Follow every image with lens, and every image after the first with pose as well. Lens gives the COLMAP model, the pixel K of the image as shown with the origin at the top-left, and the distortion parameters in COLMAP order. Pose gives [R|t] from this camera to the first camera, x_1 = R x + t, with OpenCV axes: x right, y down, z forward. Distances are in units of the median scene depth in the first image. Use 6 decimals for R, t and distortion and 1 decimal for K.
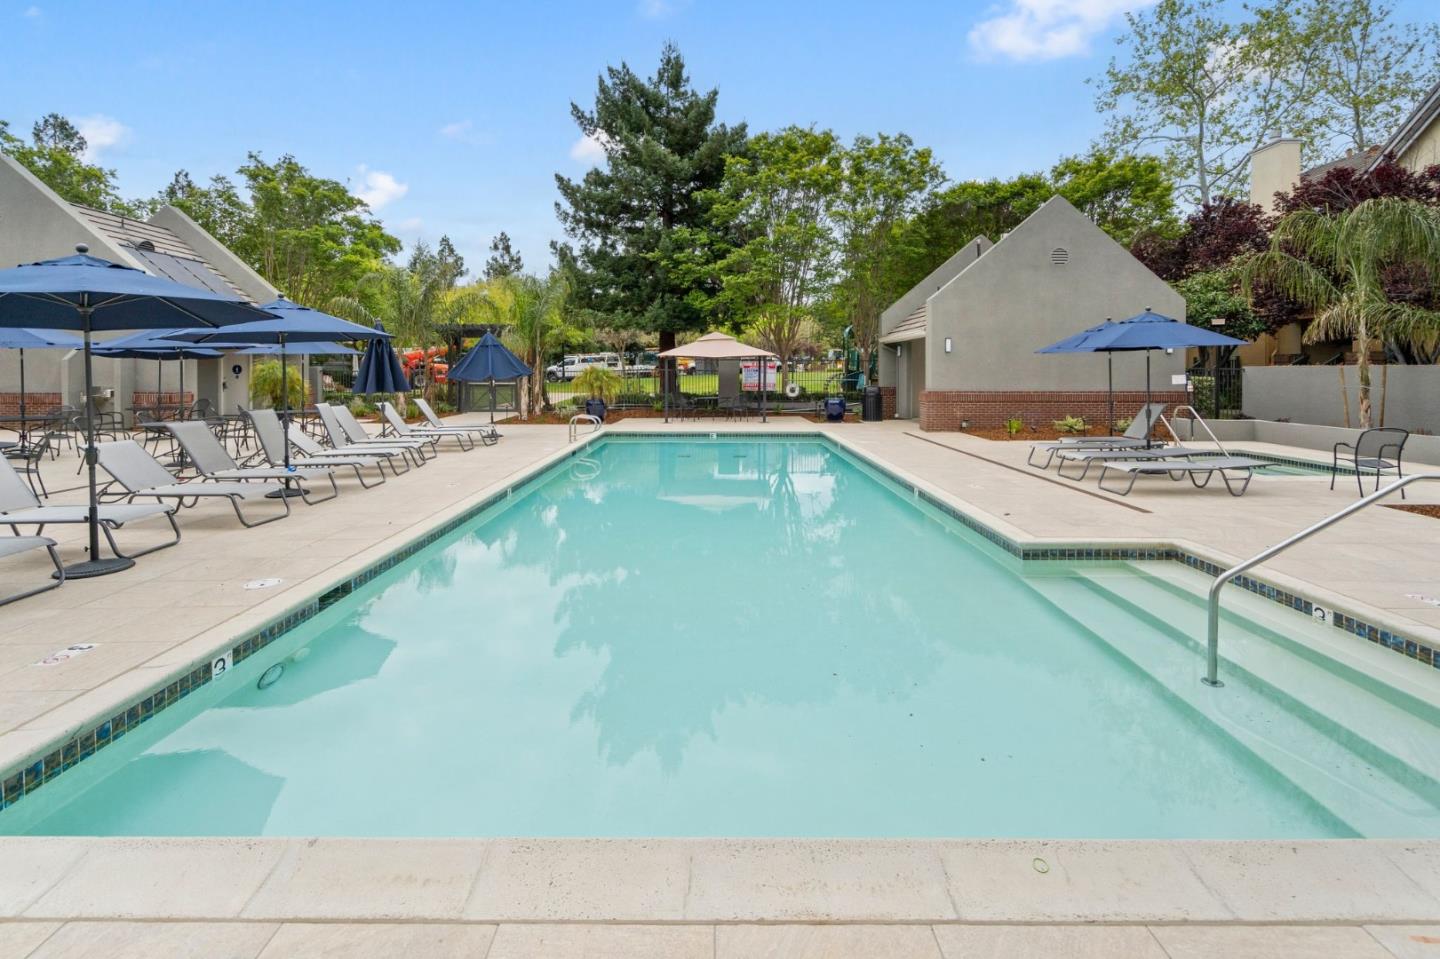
lens RADIAL K [[687.6, 0, 718.7], [0, 687.6, 375.9], [0, 0, 1]] dist [0.002029, 0.001241]
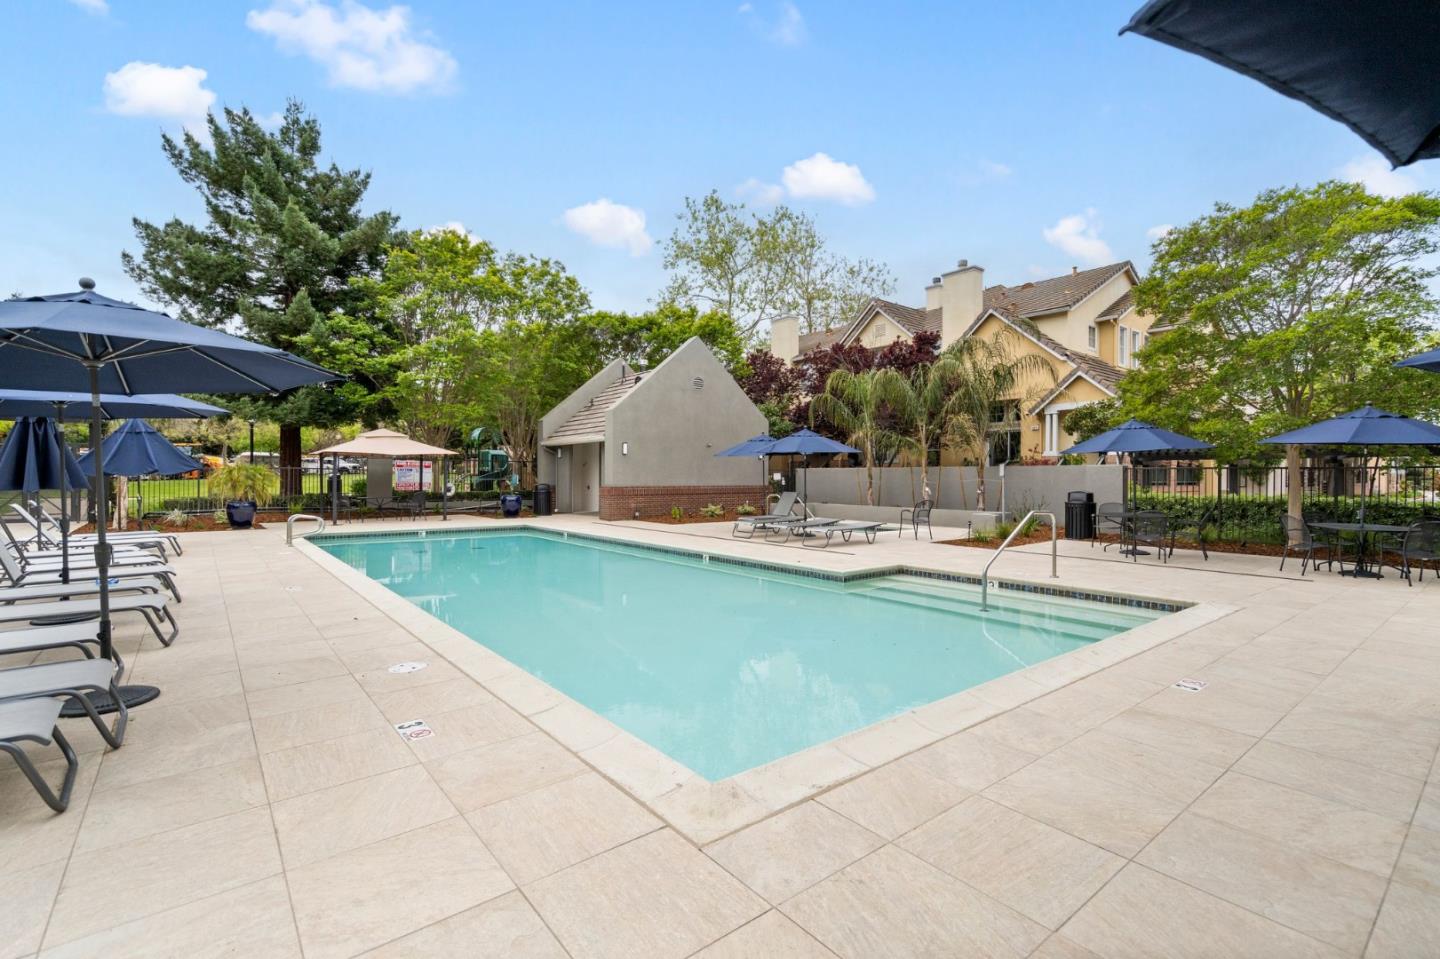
lens RADIAL K [[651.9, 0, 720.0], [0, 651.9, 479.5], [0, 0, 1]] dist [-0.001480, 0.000525]
pose [[0.783656, -0.001693, 0.621193, -0.186245], [0.002465, 0.999997, -0.000385, 0.007667], [-0.621190, 0.001833, 0.783658, -0.000055]]
